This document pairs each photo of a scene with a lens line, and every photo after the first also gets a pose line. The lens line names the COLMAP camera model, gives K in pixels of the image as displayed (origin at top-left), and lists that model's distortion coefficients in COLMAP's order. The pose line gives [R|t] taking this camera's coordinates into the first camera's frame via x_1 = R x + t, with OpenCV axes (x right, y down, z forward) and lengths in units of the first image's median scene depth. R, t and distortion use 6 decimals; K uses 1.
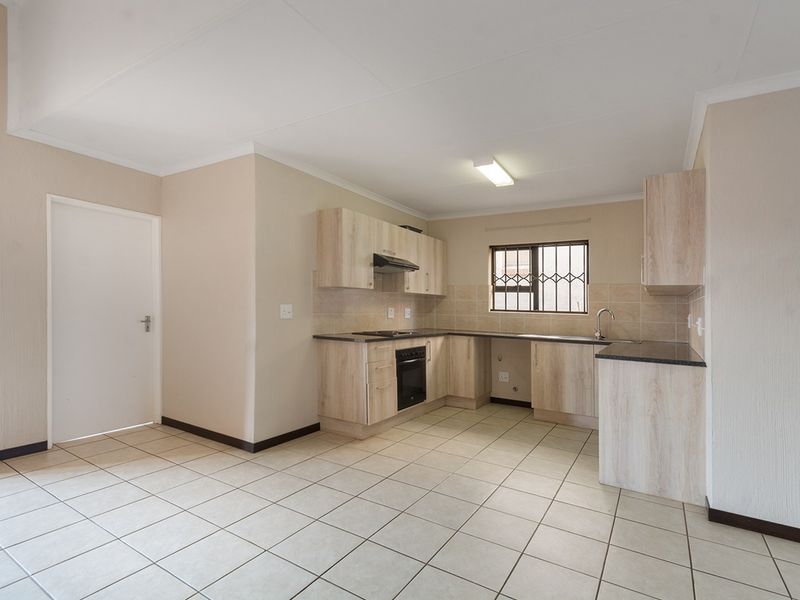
lens RADIAL K [[452.0, 0, 382.6], [0, 452.0, 264.6], [0, 0, 1]] dist [0.000223, 0.000230]
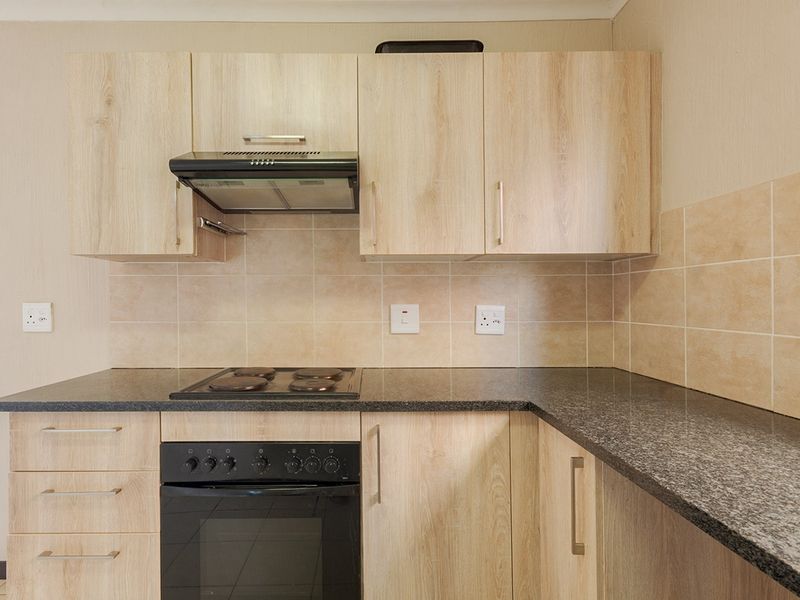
lens RADIAL K [[407.4, 0, 443.9], [0, 407.4, 302.0], [0, 0, 1]] dist [0.002774, 0.000390]
pose [[0.538706, -0.022558, -0.842192, 0.346236], [0.094492, 0.994952, 0.033792, 0.096972], [0.837178, -0.097785, 0.538118, 0.962674]]
